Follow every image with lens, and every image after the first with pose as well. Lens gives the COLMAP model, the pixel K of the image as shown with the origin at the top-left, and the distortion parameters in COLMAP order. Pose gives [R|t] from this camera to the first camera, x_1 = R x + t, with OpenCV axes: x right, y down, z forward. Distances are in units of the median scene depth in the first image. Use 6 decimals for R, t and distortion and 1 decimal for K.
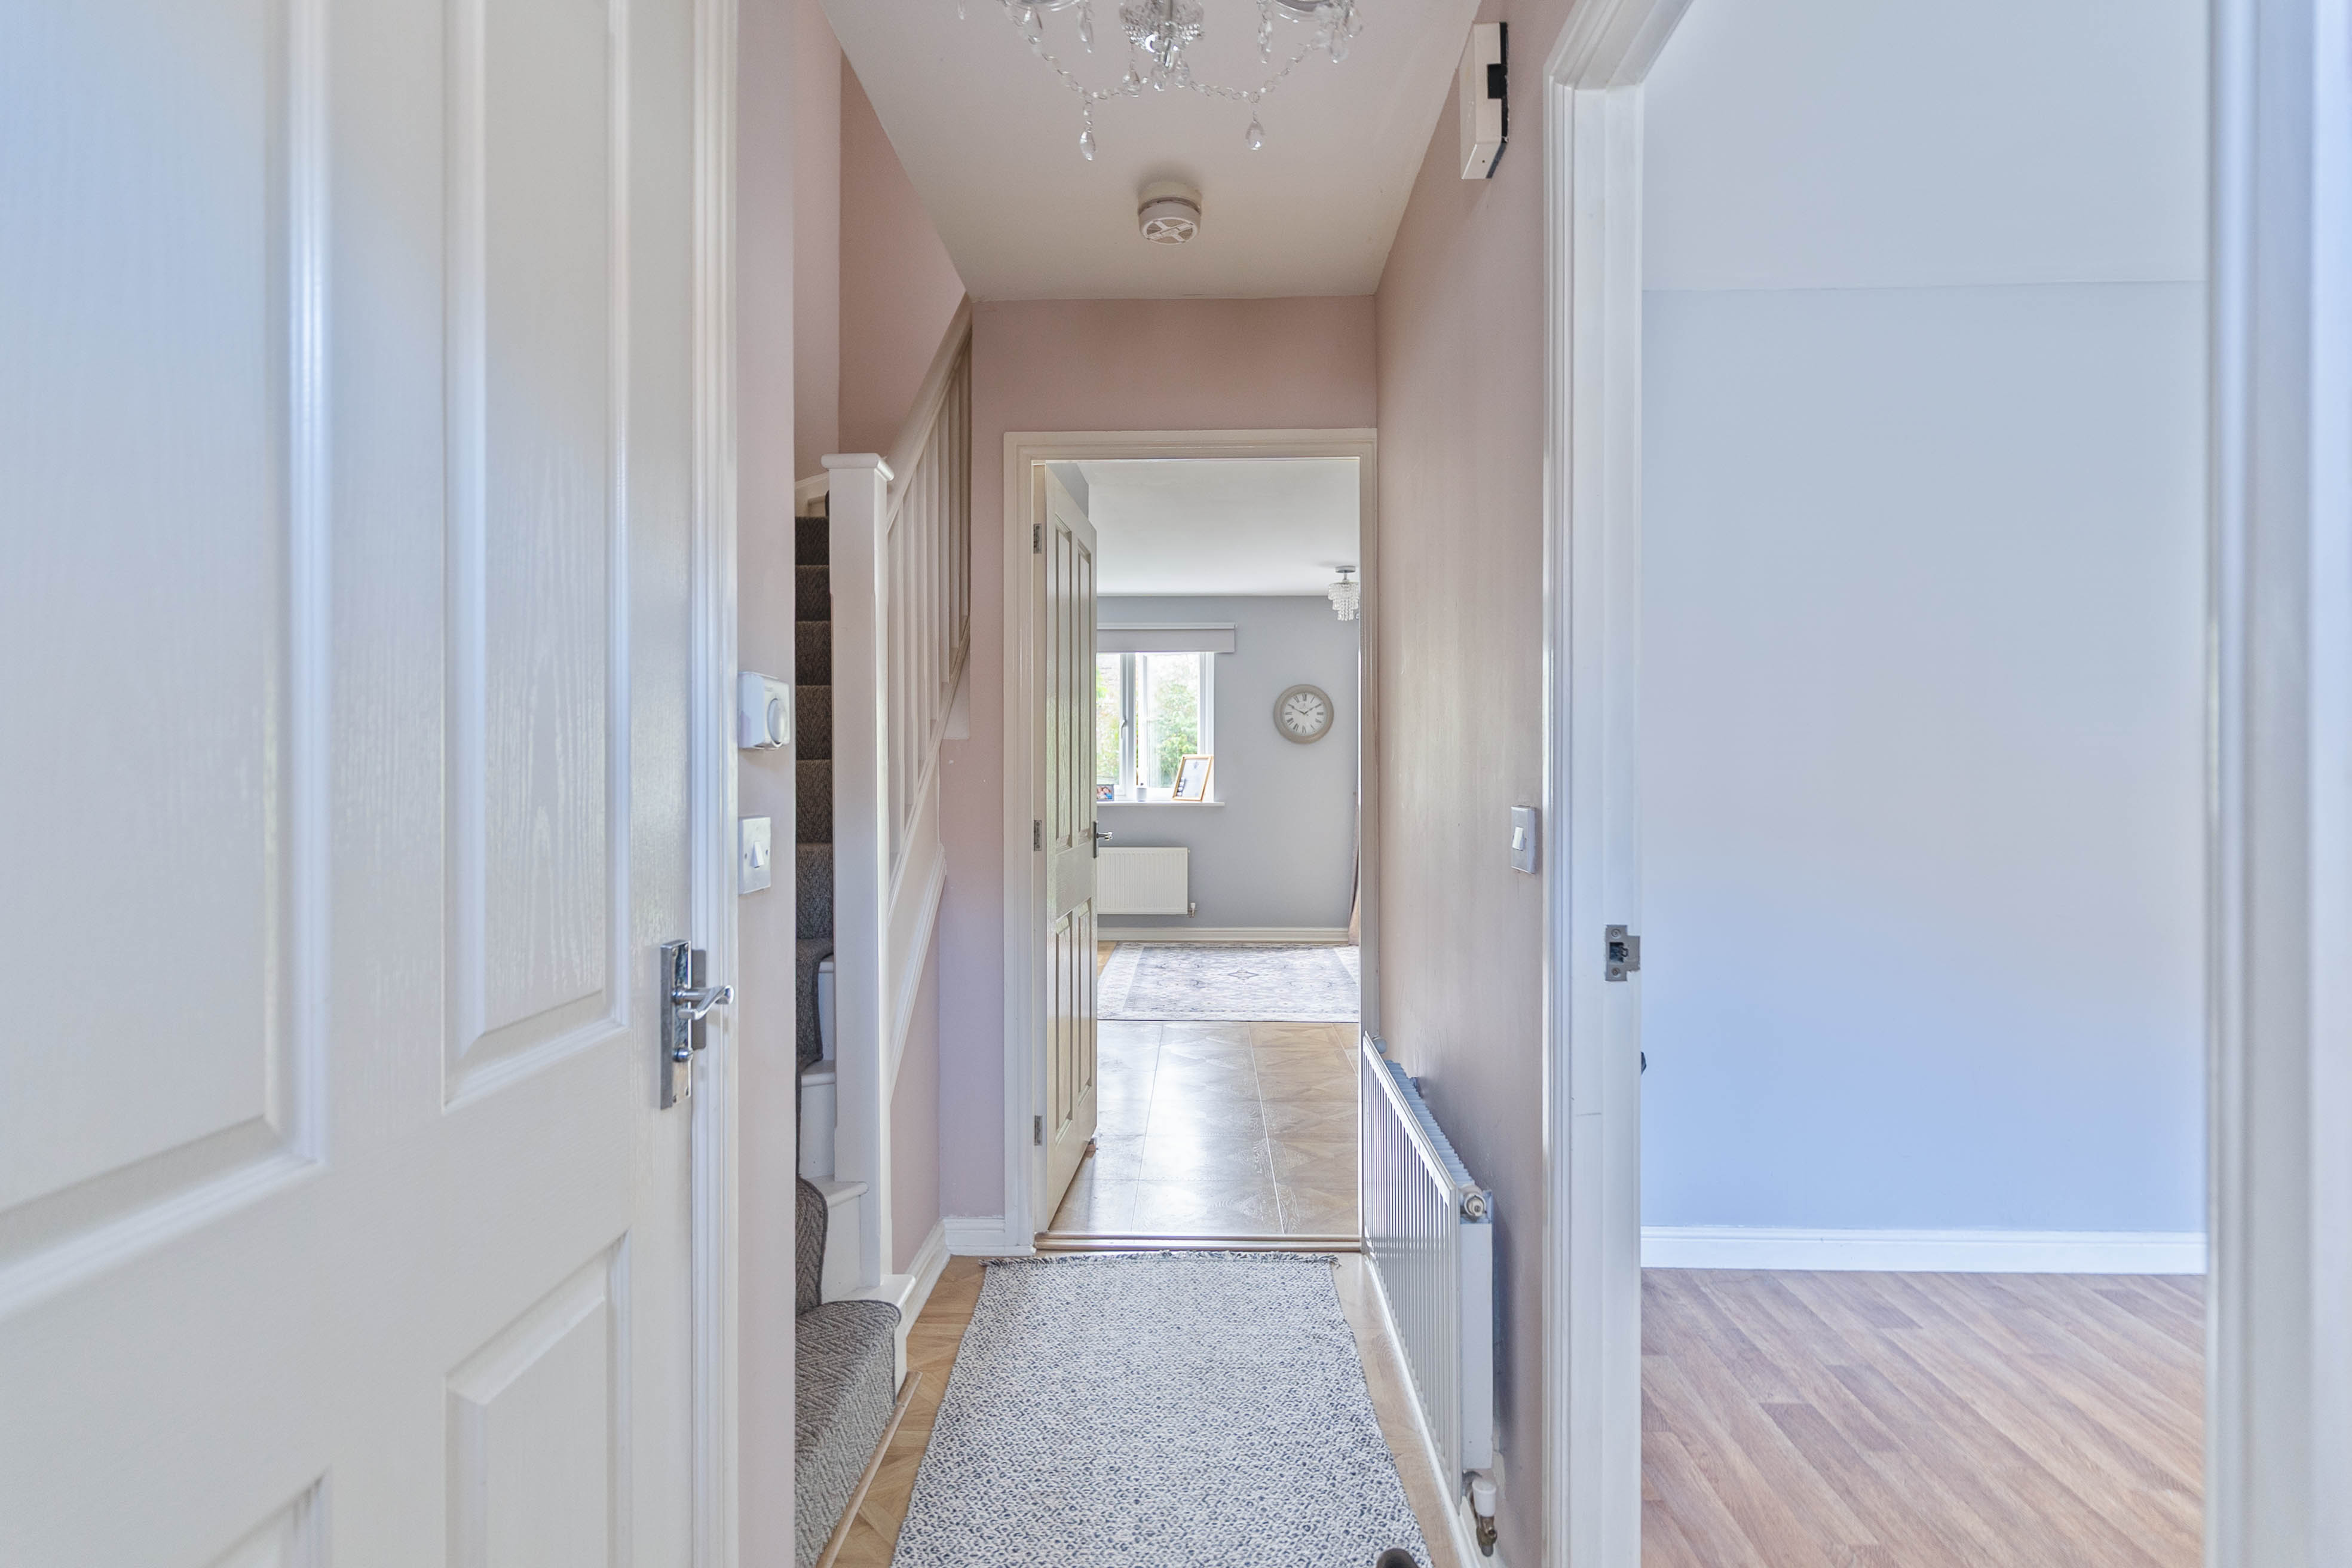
lens RADIAL K [[1138.2, 0, 1175.3], [0, 1138.2, 775.8], [0, 0, 1]] dist [-0.000487, -0.000782]
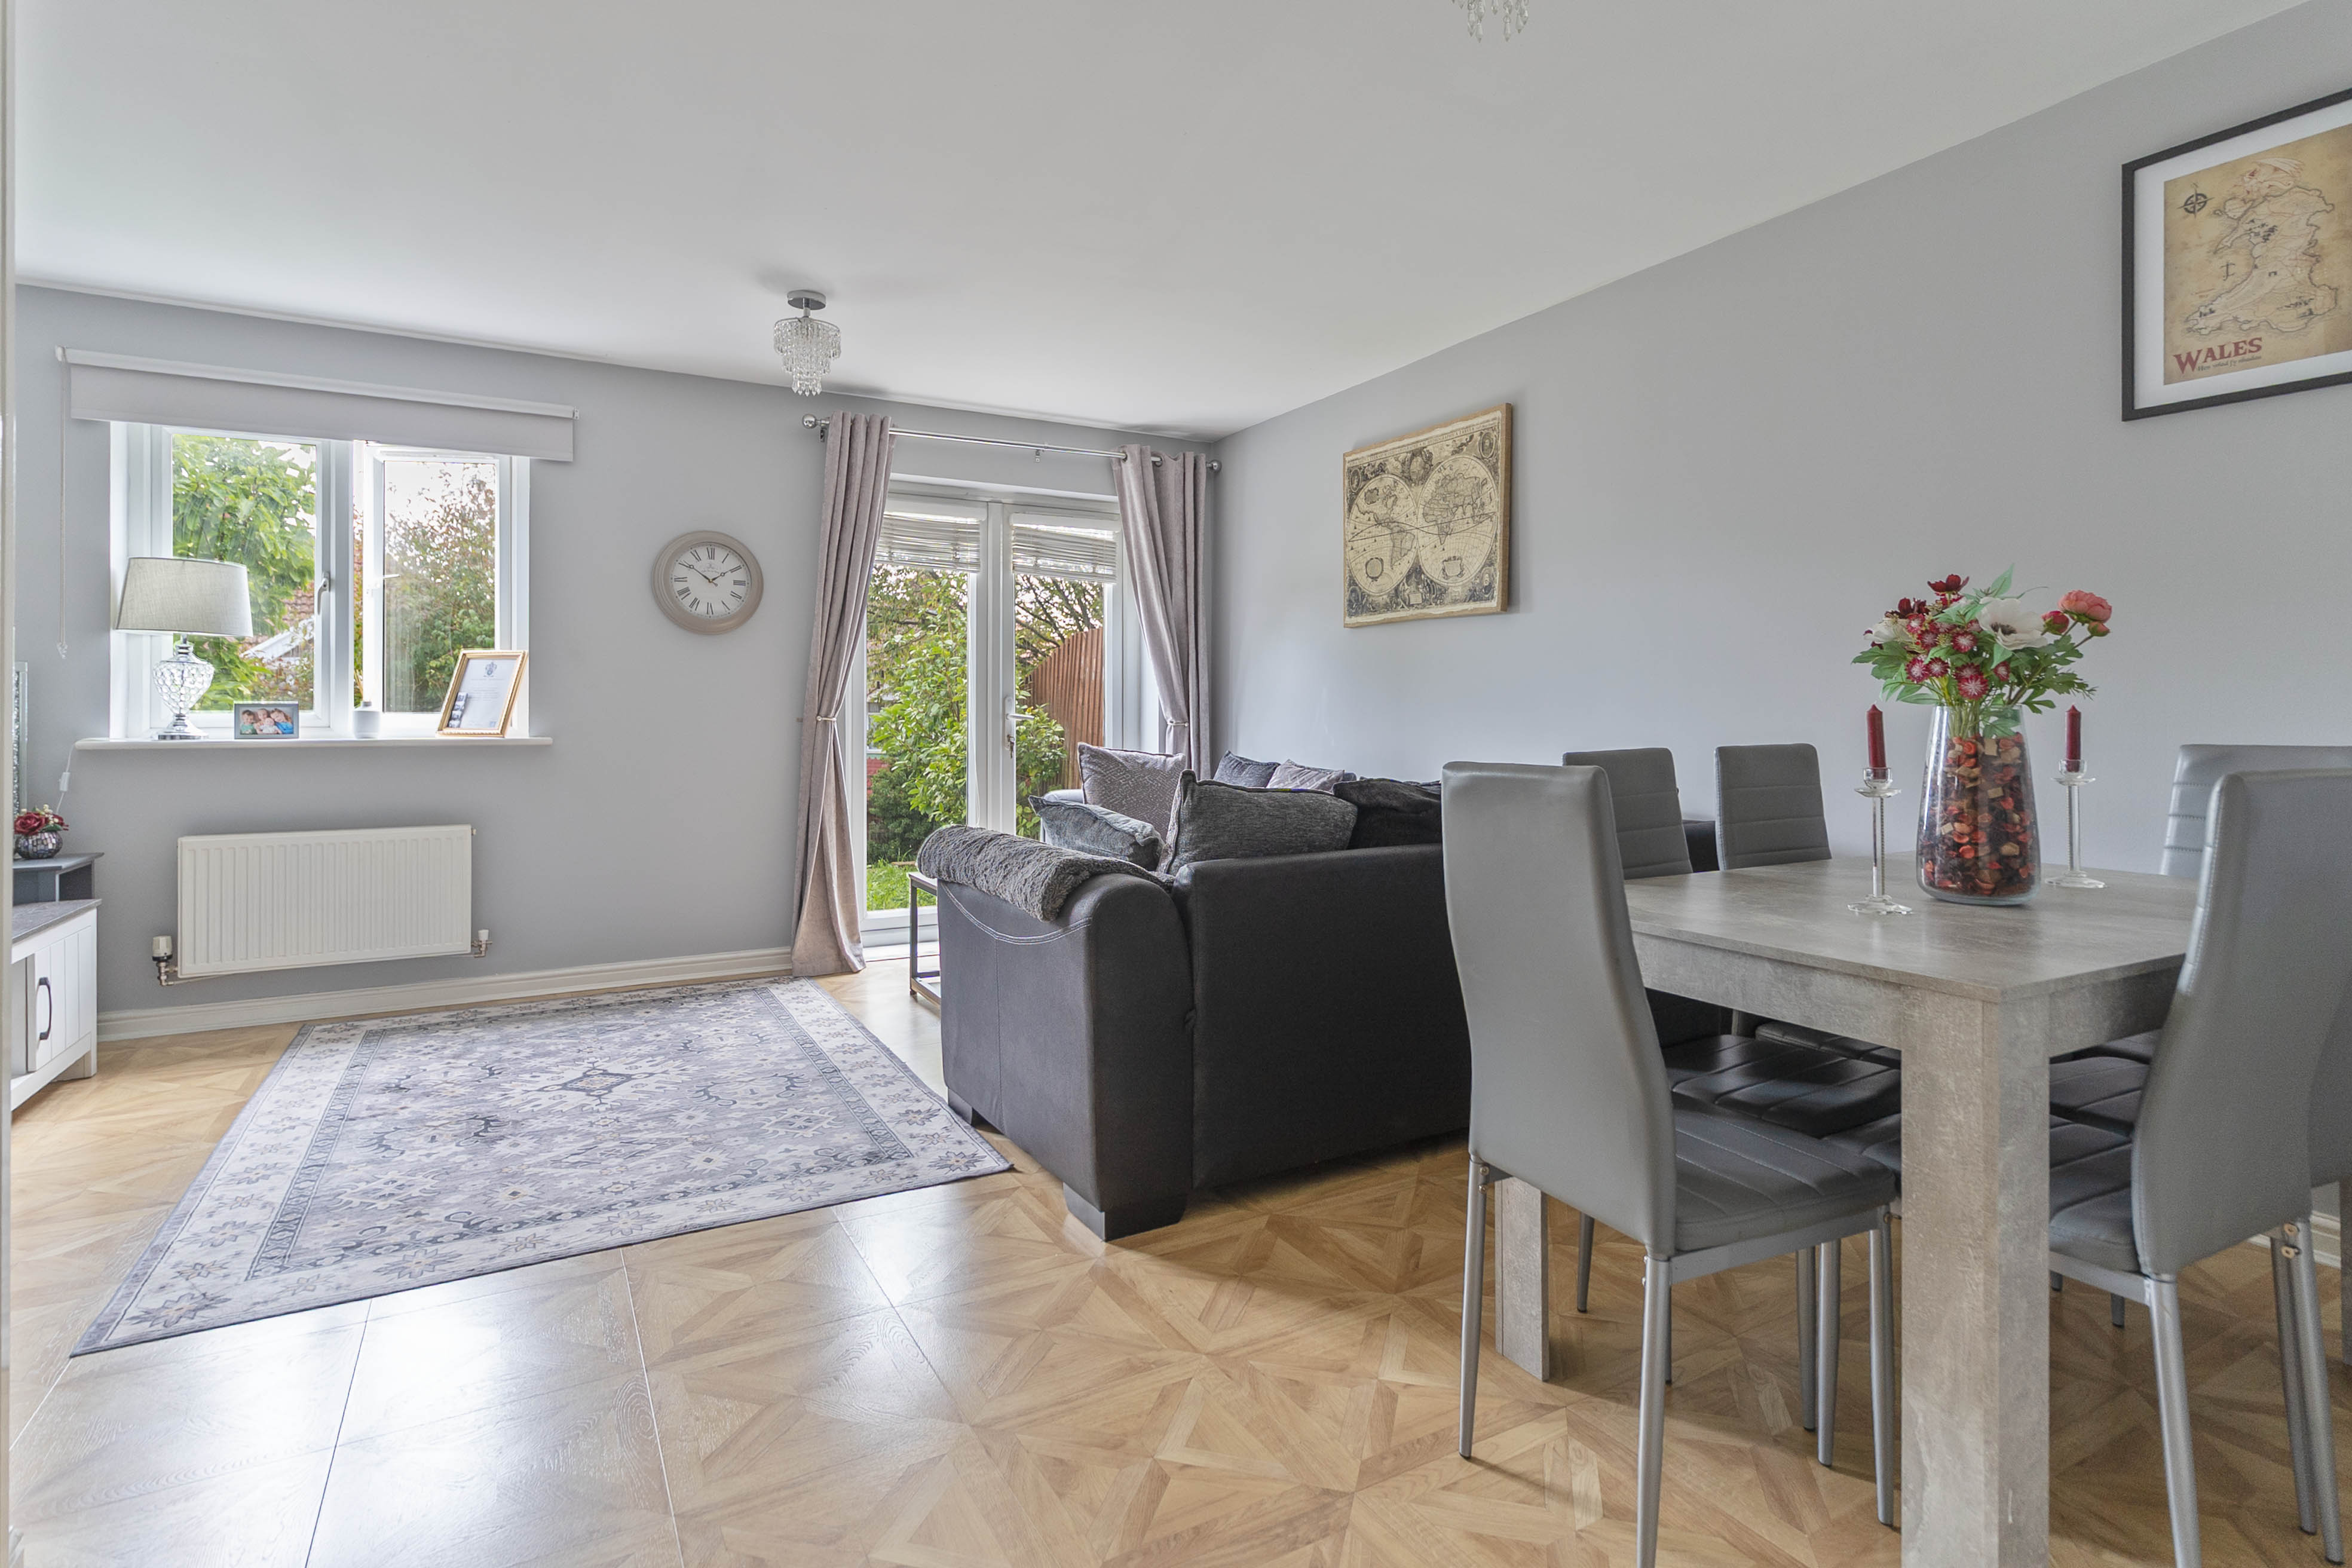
lens RADIAL K [[1169.0, 0, 1187.3], [0, 1169.0, 710.8], [0, 0, 1]] dist [0.002289, -0.000075]
pose [[0.855097, 0.001139, 0.518467, 0.013457], [0.007055, 0.999879, -0.013832, 0.020970], [-0.518420, 0.015486, 0.854986, 0.375565]]
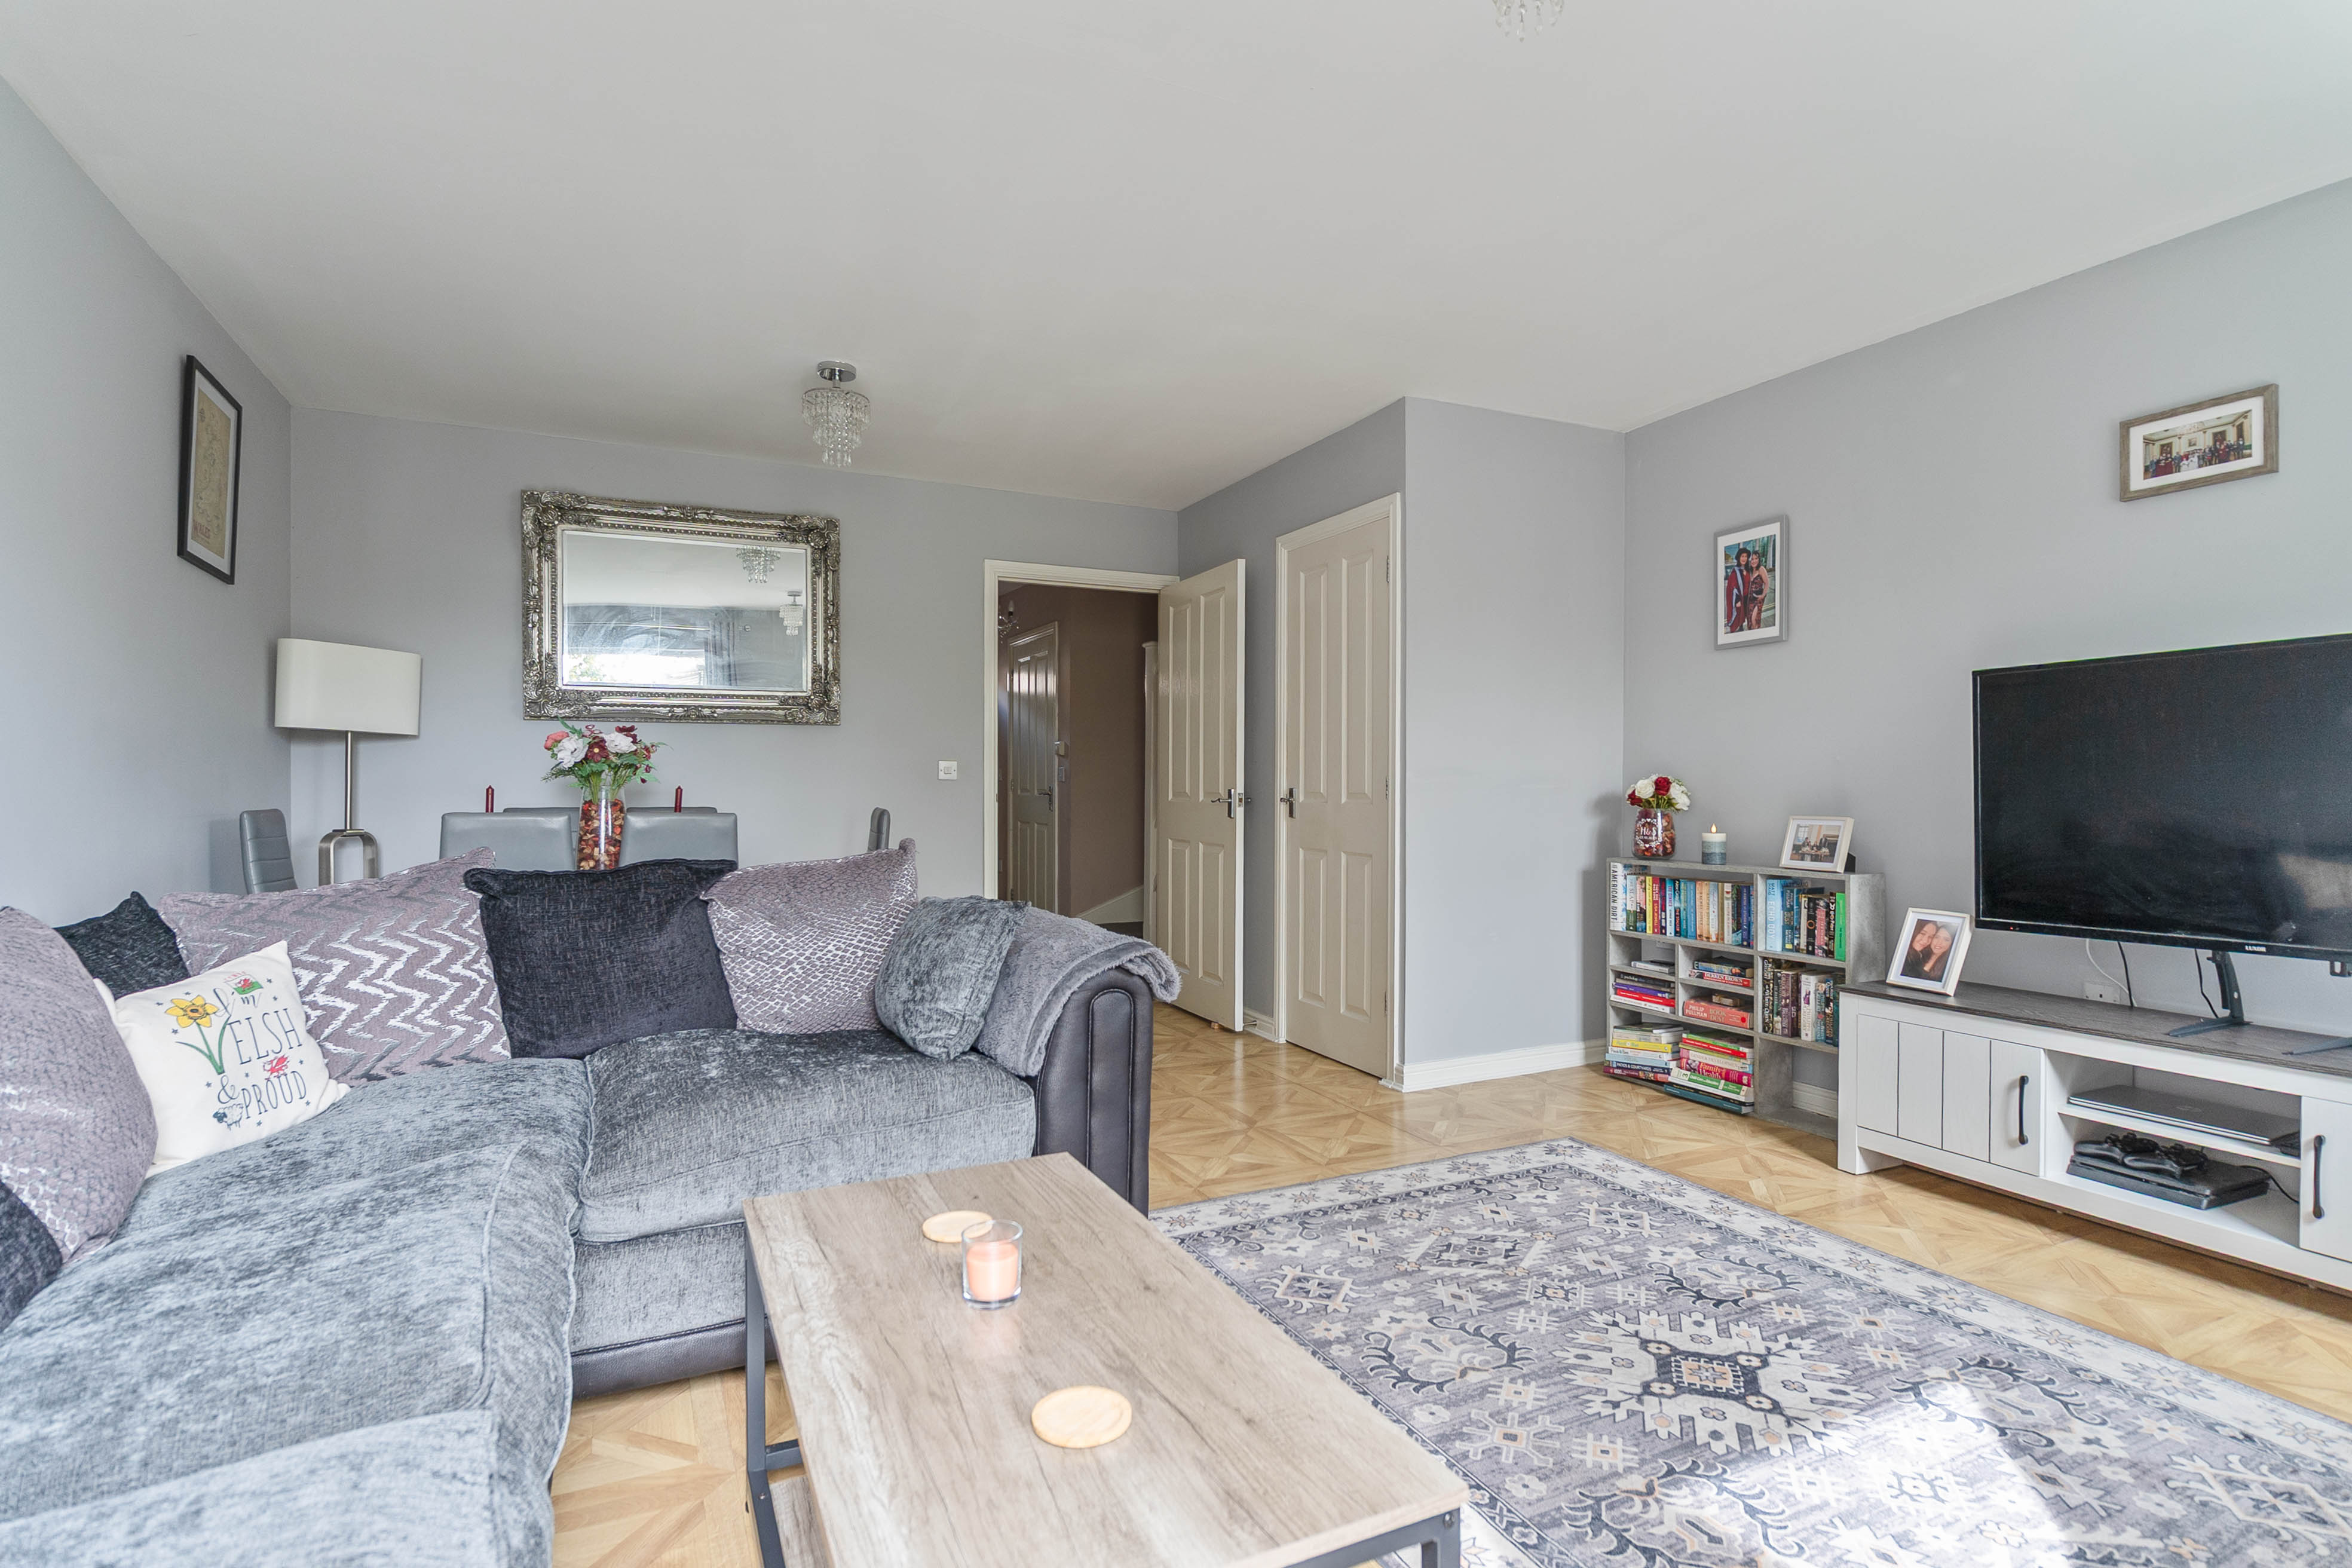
lens RADIAL K [[1138.2, 0, 1175.3], [0, 1138.2, 775.8], [0, 0, 1]] dist [-0.000487, -0.000782]
pose [[-0.887883, -0.007437, -0.460009, 0.275668], [-0.007386, 0.999971, -0.001911, 0.013329], [0.460010, 0.001701, -0.887912, 1.019225]]
